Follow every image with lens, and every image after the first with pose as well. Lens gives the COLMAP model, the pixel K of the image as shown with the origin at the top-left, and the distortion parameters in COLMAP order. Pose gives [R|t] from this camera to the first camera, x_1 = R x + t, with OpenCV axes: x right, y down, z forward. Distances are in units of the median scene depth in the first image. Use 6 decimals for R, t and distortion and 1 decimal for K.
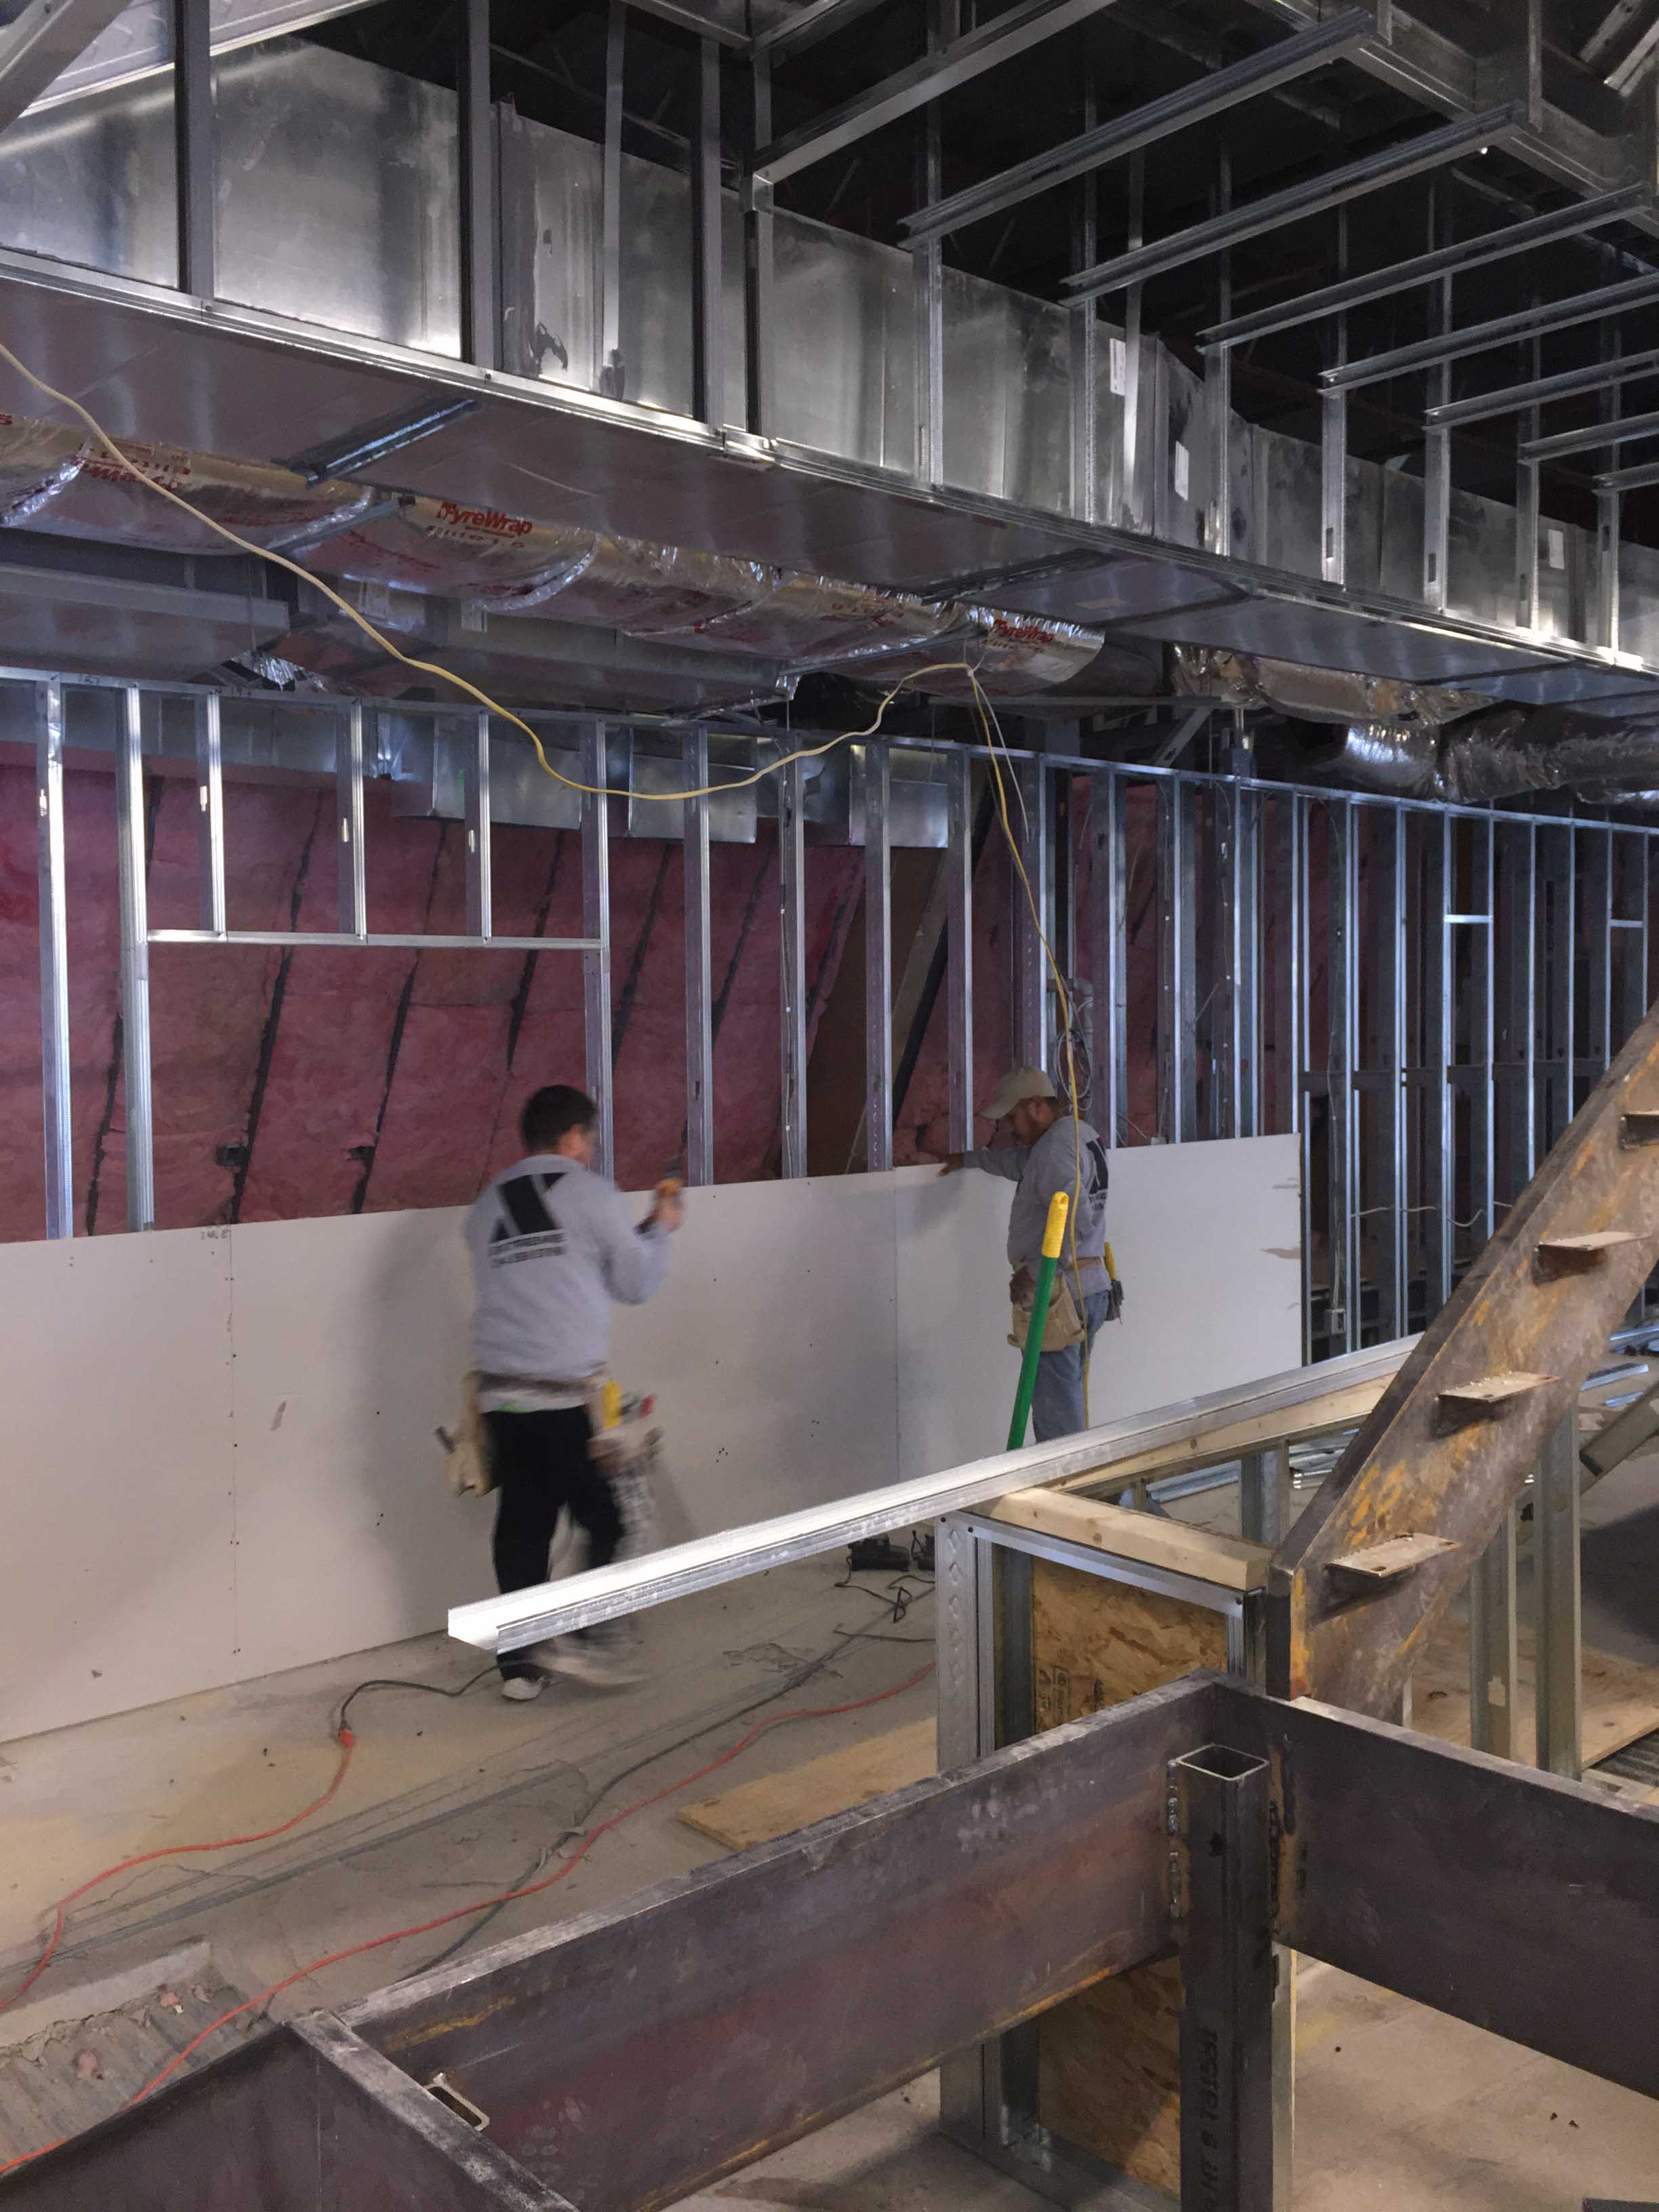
lens RADIAL K [[1884.5, 0, 827.1], [0, 1884.5, 1098.6], [0, 0, 1]] dist [0.072106, -0.102915]
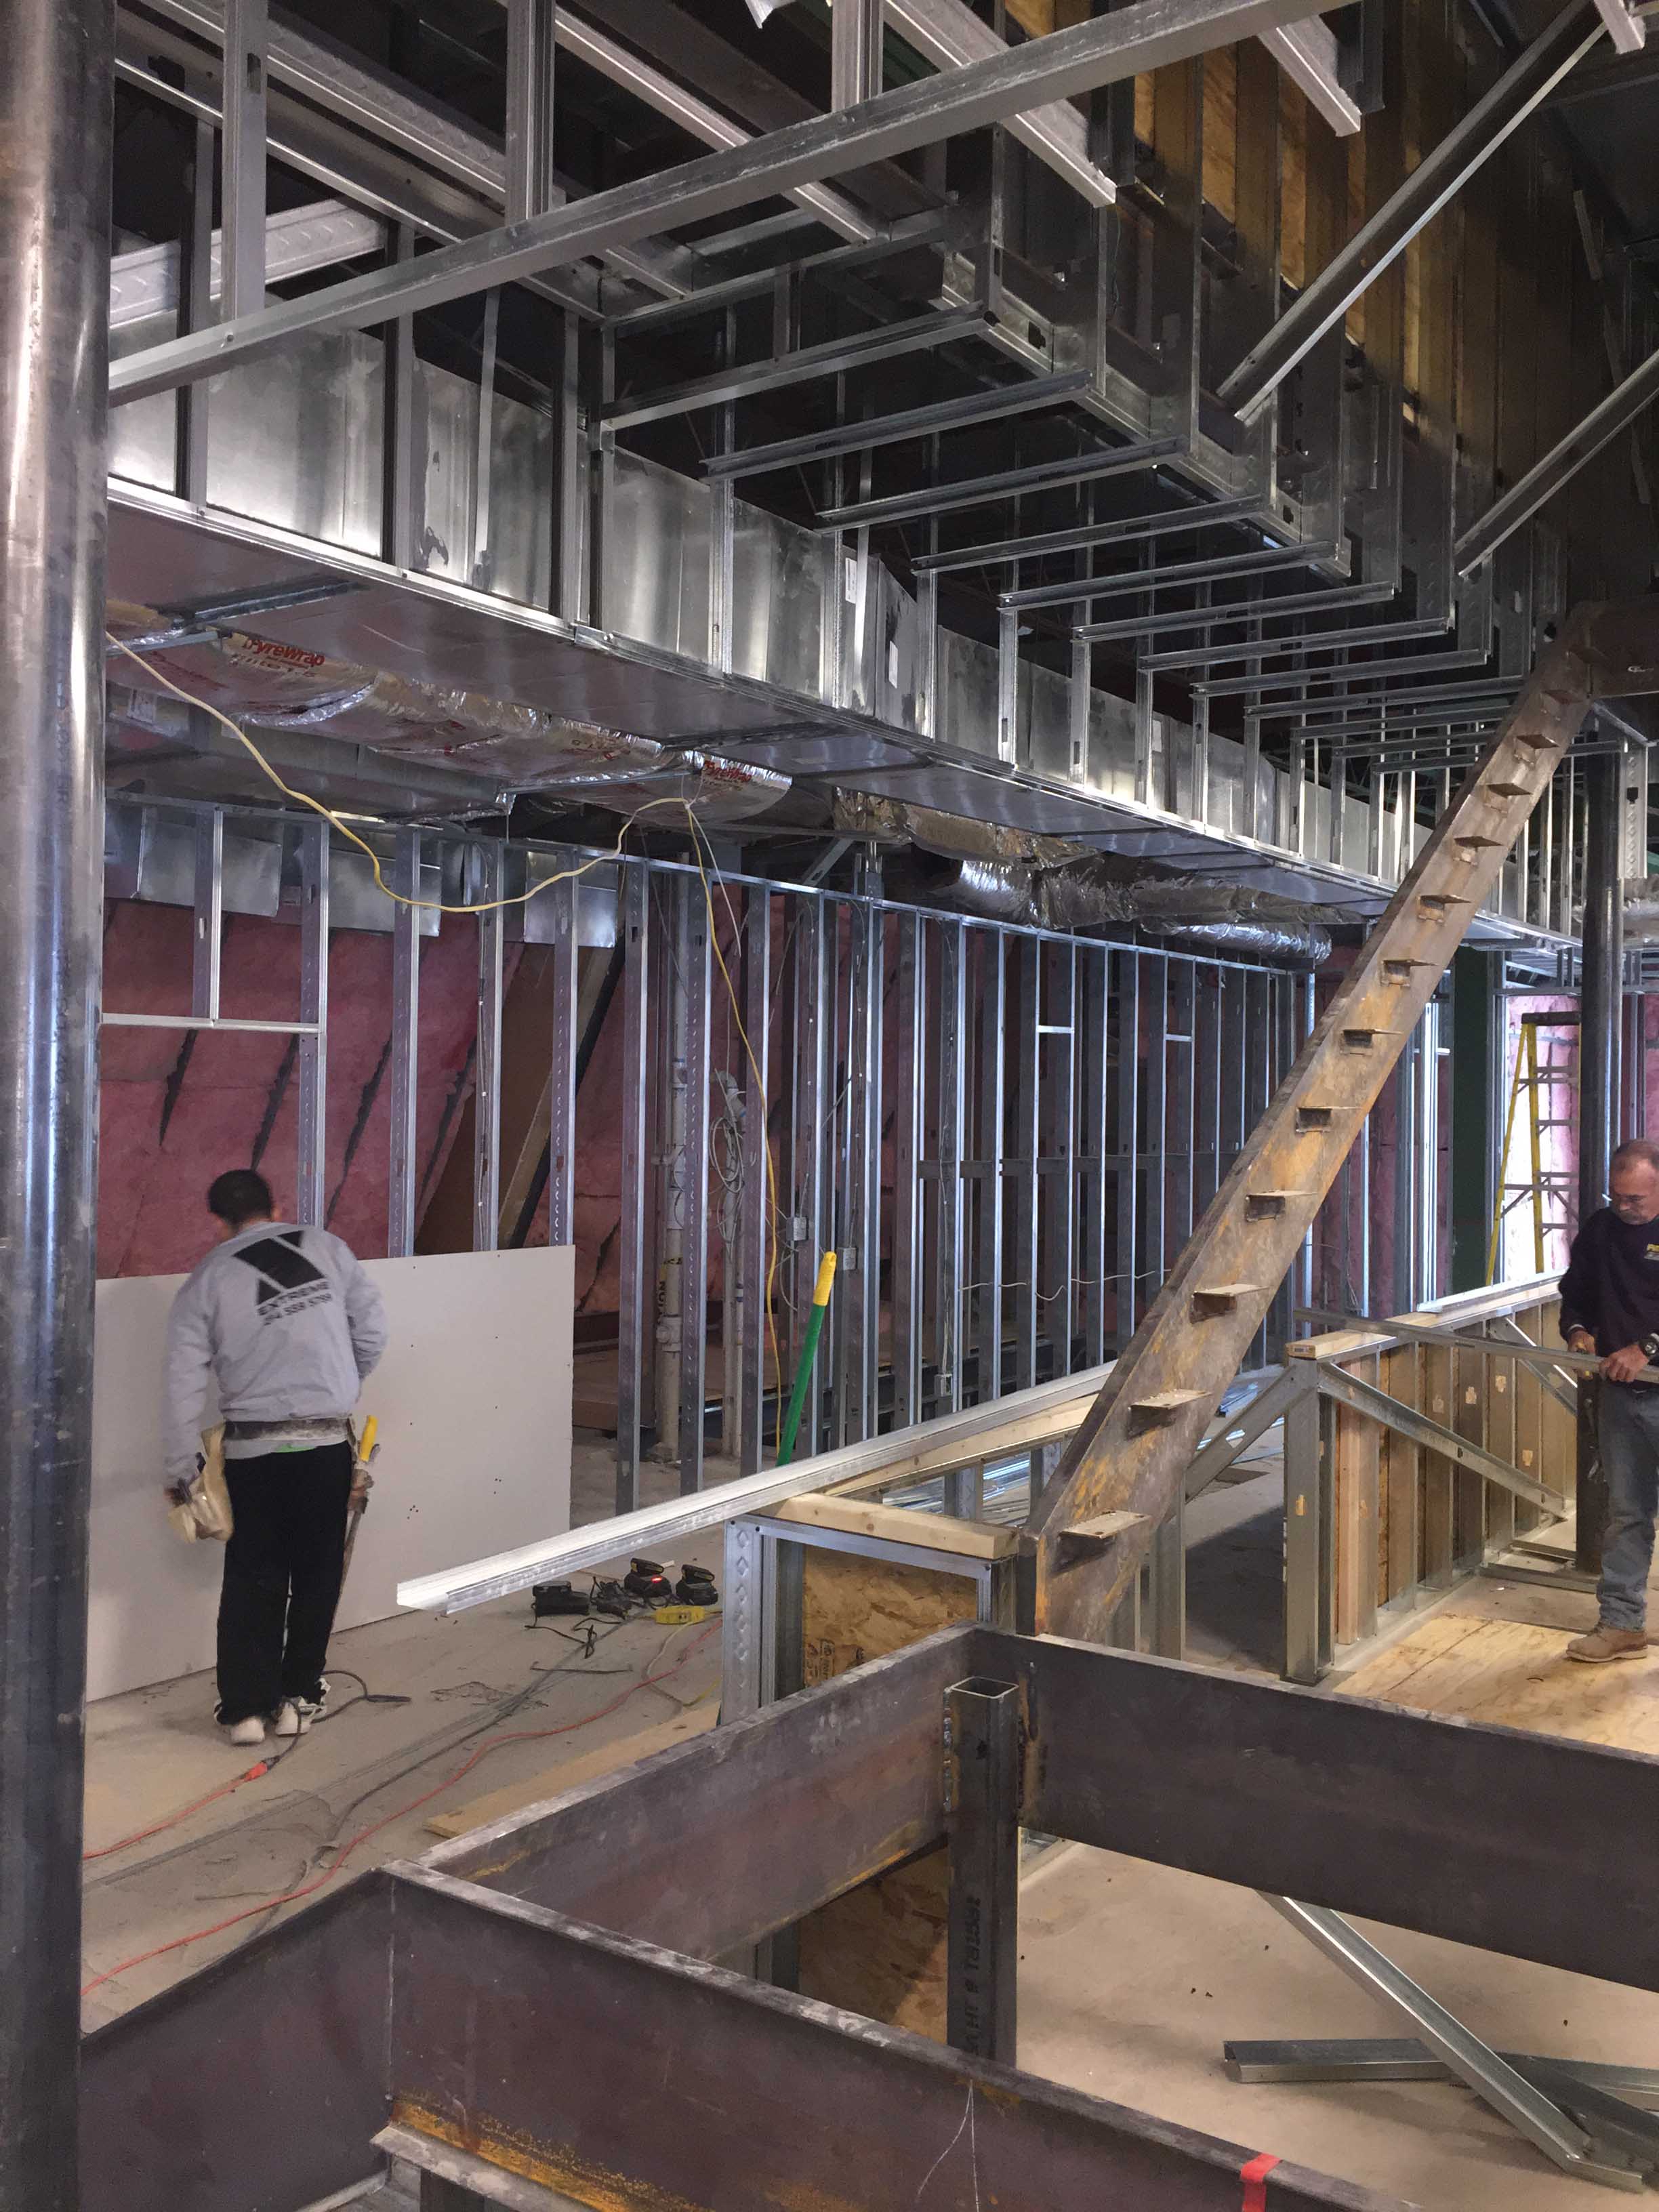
lens RADIAL K [[1884.5, 0, 829.7], [0, 1884.5, 1090.4], [0, 0, 1]] dist [0.072106, -0.102915]
pose [[0.972444, 0.026602, 0.231614, -0.161212], [-0.014966, 0.998543, -0.051854, 0.007889], [-0.232656, 0.046959, 0.971425, -0.198746]]
